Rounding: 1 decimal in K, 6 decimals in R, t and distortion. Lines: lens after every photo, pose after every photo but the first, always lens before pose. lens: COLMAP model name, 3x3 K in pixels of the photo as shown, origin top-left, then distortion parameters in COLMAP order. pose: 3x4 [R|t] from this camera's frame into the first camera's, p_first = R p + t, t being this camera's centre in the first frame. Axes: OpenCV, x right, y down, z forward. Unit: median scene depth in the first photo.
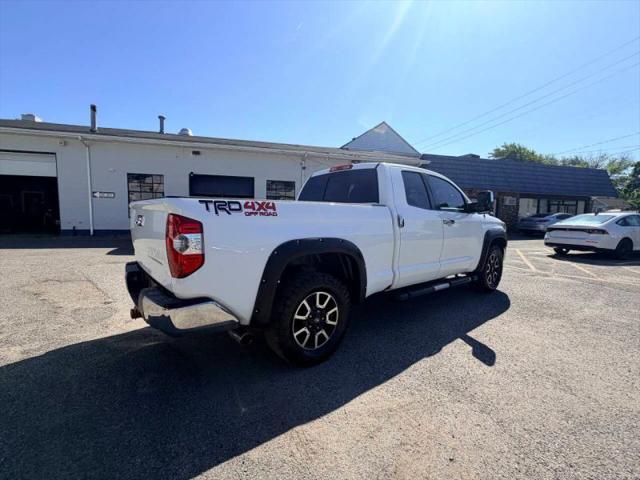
lens RADIAL K [[294.1, 0, 320.9], [0, 294.1, 241.6], [0, 0, 1]] dist [0.001078, -0.000730]
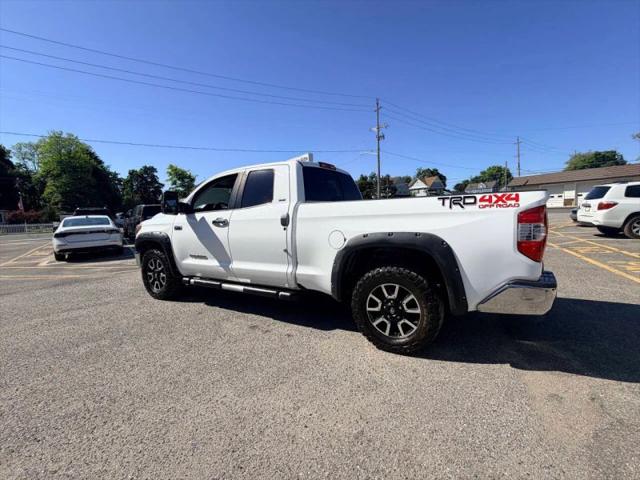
lens RADIAL K [[294.1, 0, 321.3], [0, 294.1, 241.6], [0, 0, 1]] dist [0.001078, -0.000730]
pose [[-0.335782, -0.097035, 0.936928, -1.053205], [0.119230, 0.982300, 0.144465, -0.168917], [-0.934363, 0.160219, -0.318270, 1.626772]]
